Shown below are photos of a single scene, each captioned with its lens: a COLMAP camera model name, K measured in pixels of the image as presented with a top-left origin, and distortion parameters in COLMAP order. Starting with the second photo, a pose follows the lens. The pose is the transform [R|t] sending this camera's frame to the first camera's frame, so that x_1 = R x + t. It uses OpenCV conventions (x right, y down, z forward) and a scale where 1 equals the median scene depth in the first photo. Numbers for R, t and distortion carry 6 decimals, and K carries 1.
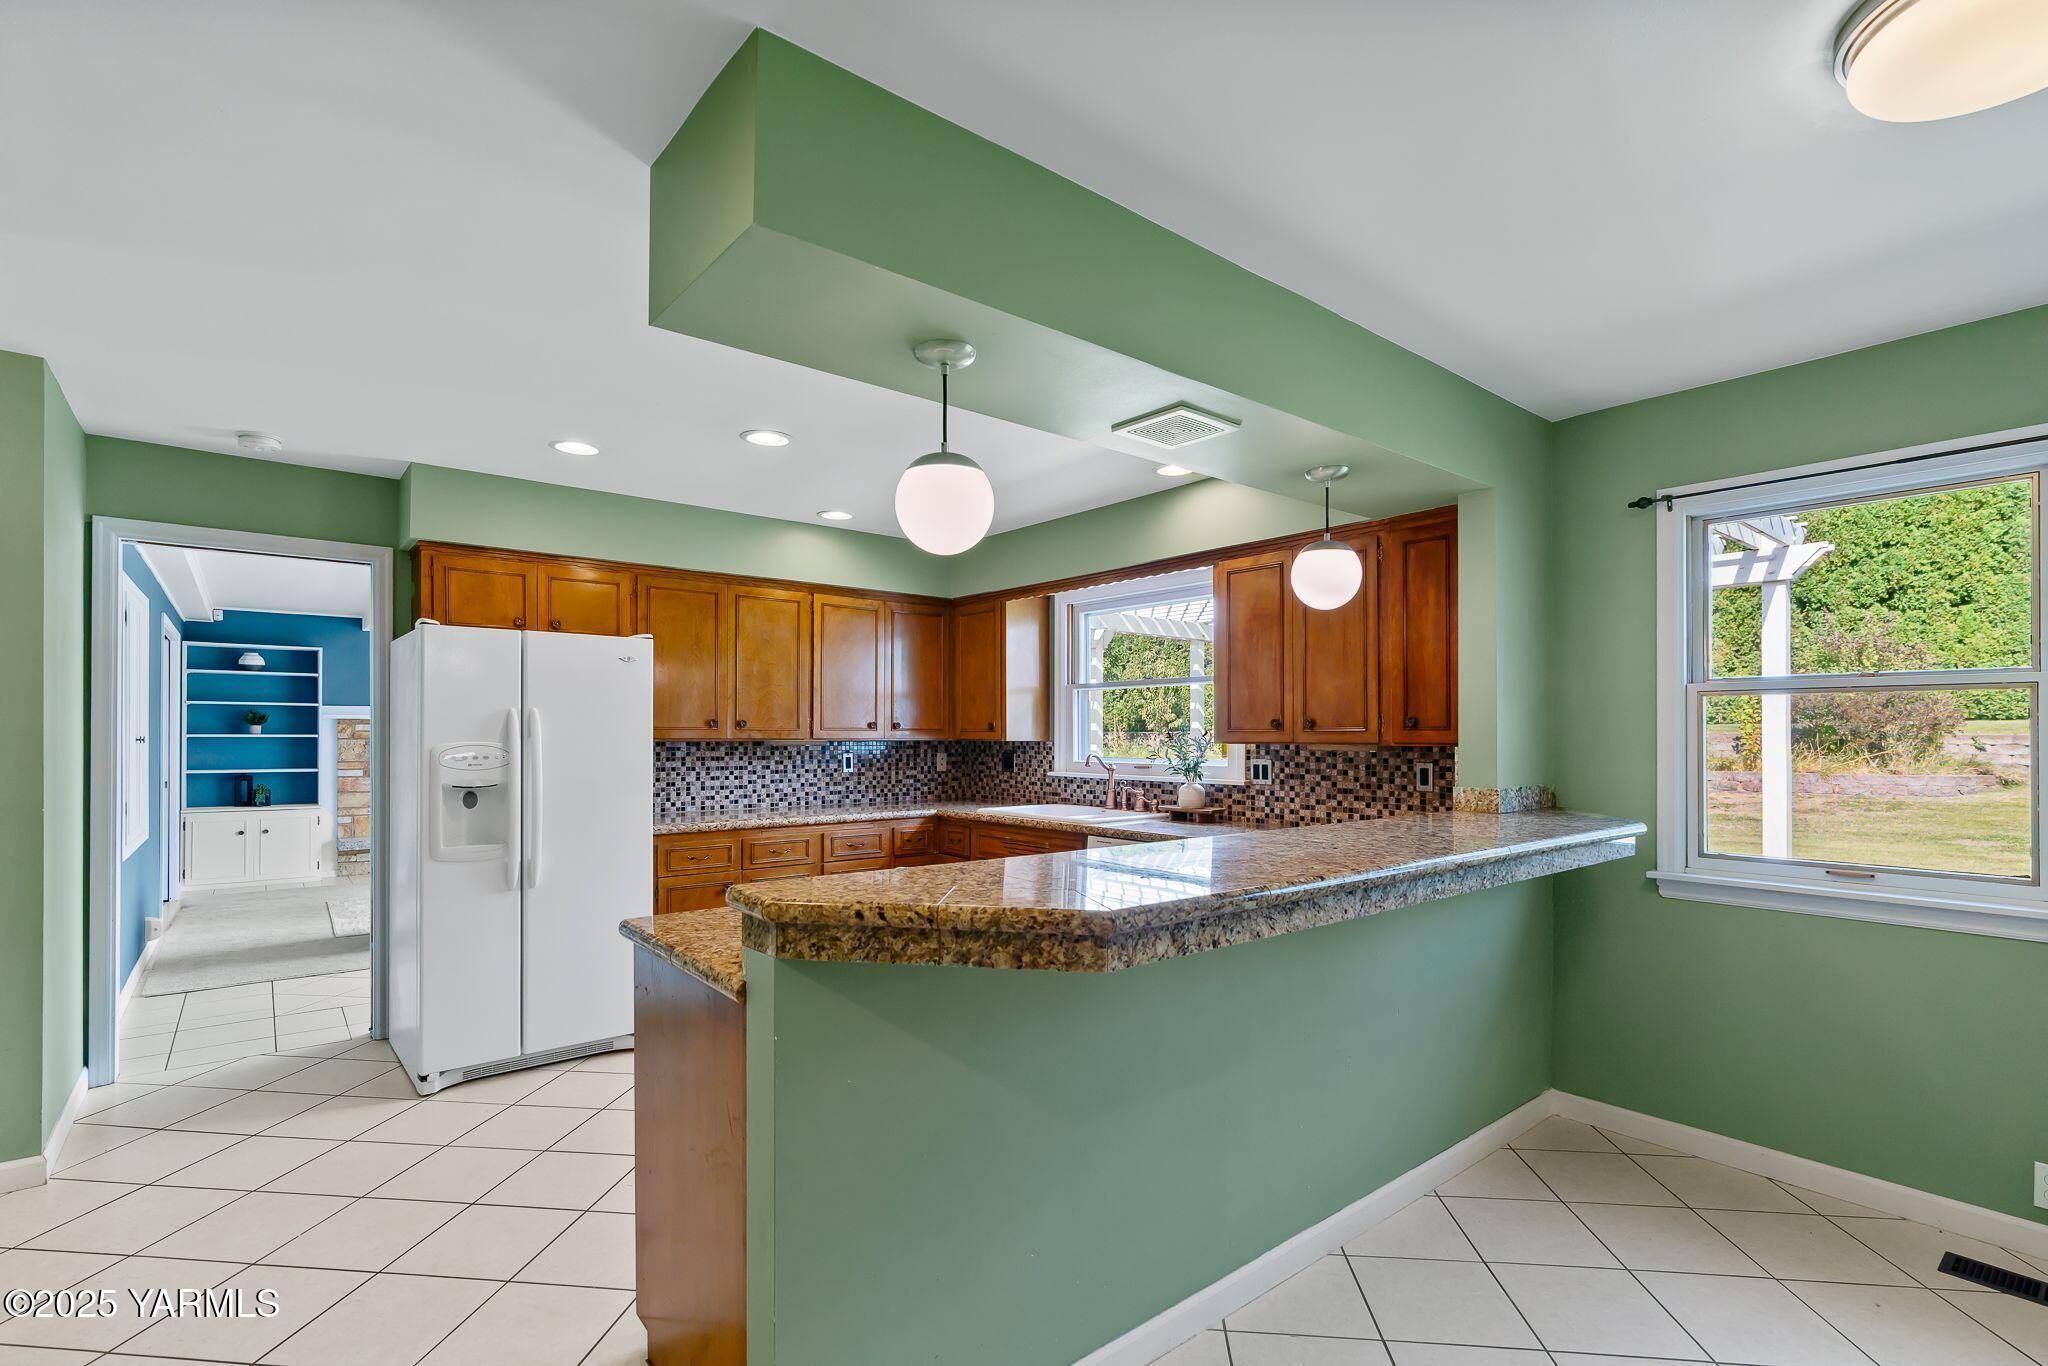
lens RADIAL K [[936.1, 0, 1018.4], [0, 936.1, 722.7], [0, 0, 1]] dist [-0.009106, 0.000161]
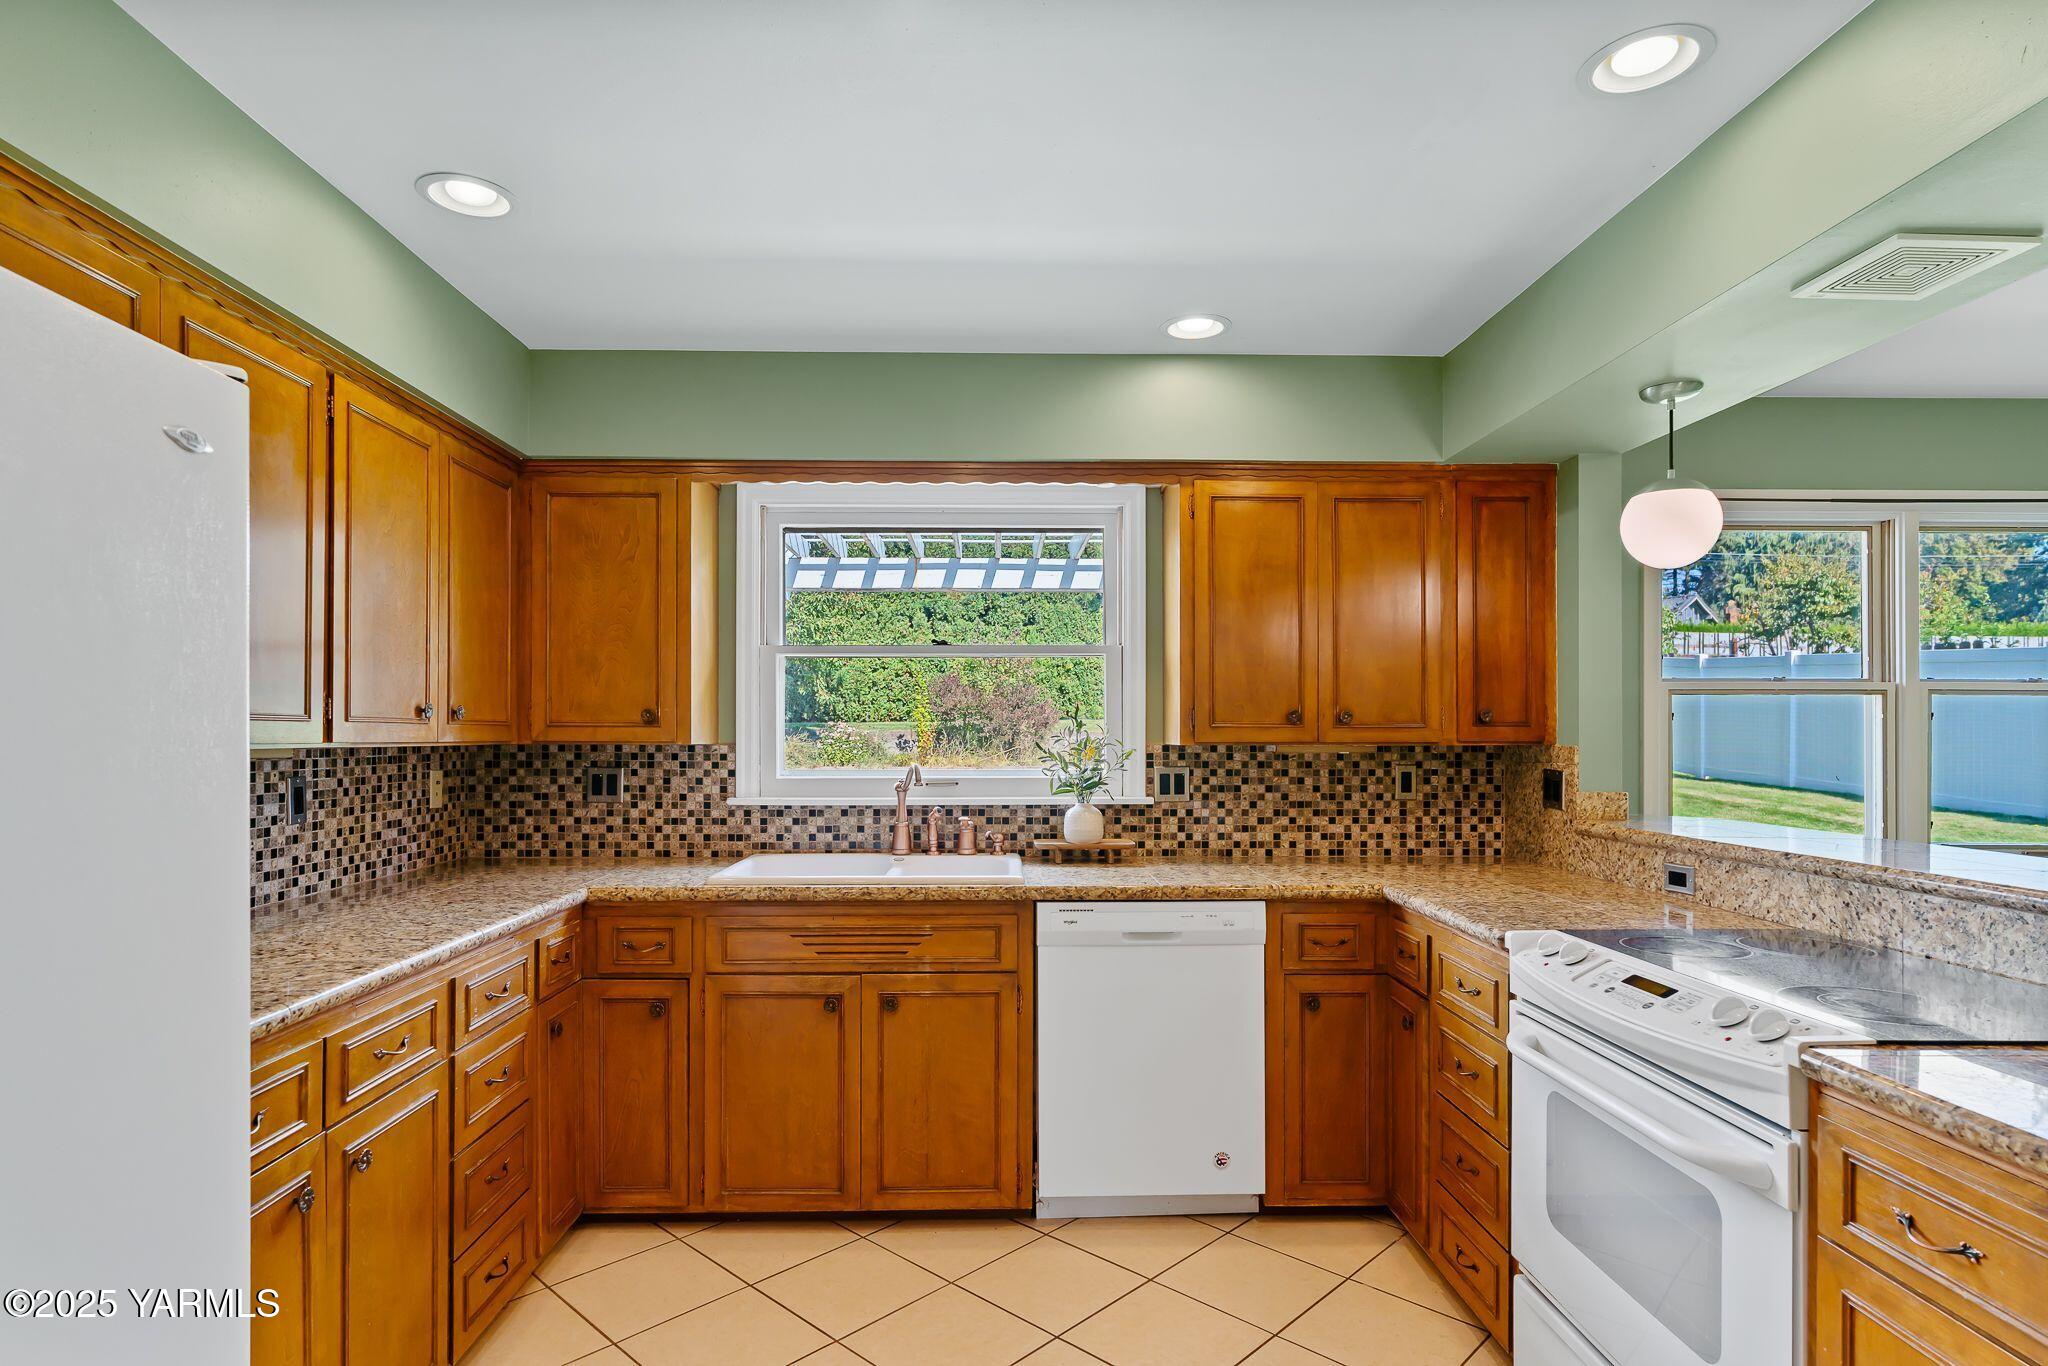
lens RADIAL K [[1083.1, 0, 1005.0], [0, 1083.1, 729.1], [0, 0, 1]] dist [-0.011276, 0.001109]
pose [[0.616708, 0.001422, 0.787191, -0.465313], [-0.009104, 0.999944, 0.005326, 0.007260], [-0.787139, -0.010451, 0.616687, 0.582561]]
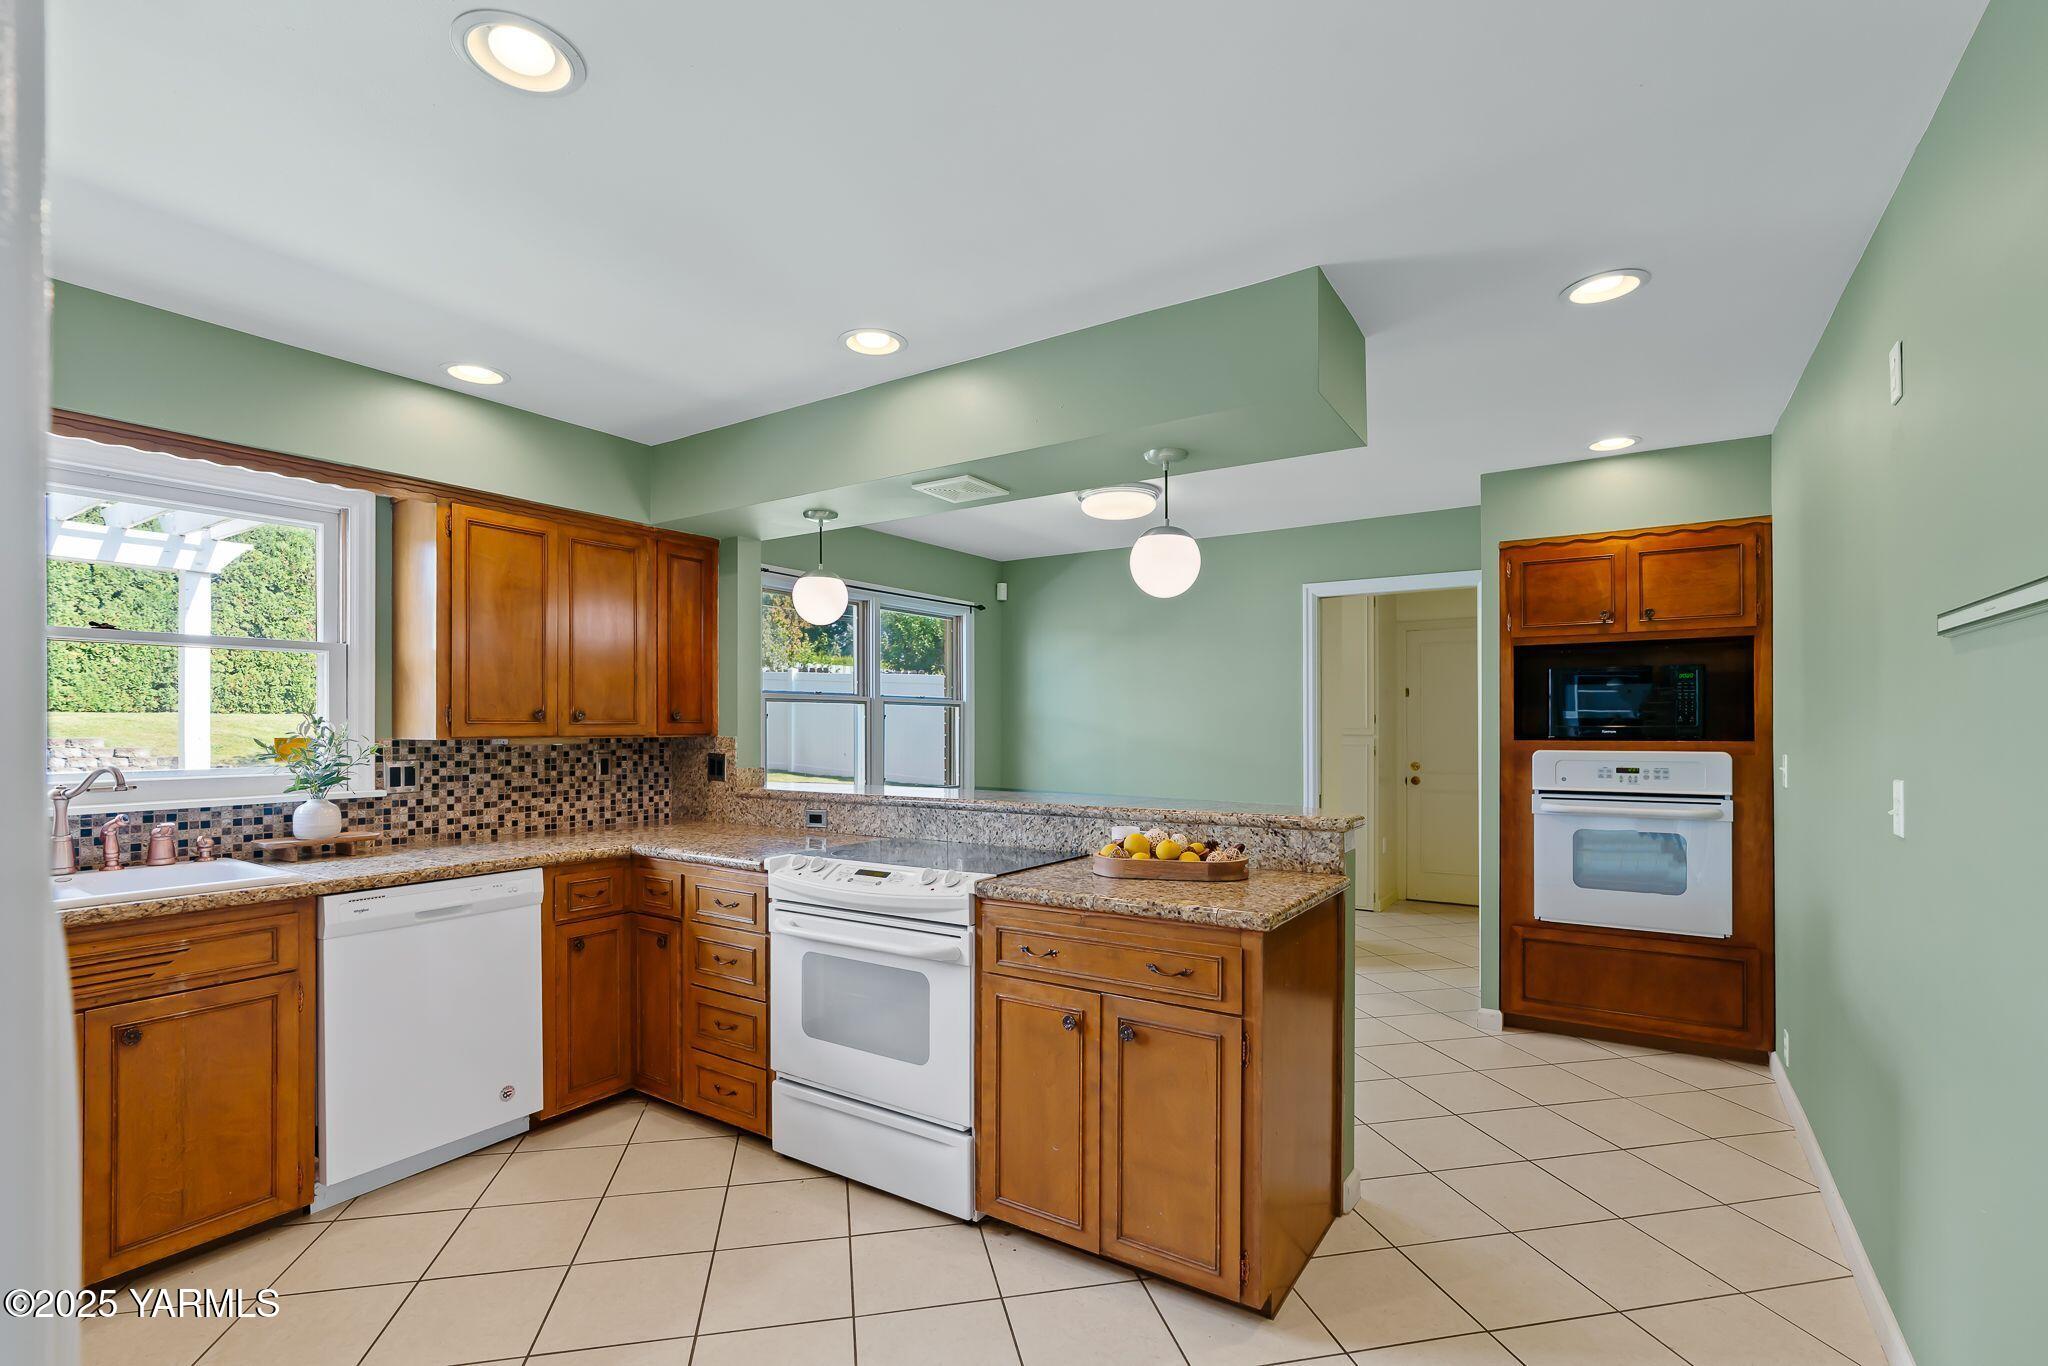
lens RADIAL K [[936.1, 0, 1018.4], [0, 936.1, 722.7], [0, 0, 1]] dist [-0.009106, 0.000161]
pose [[-0.301683, 0.002384, 0.953405, -0.613440], [-0.009464, 0.999940, -0.005495, 0.007799], [-0.953361, -0.010681, -0.301642, 0.739912]]
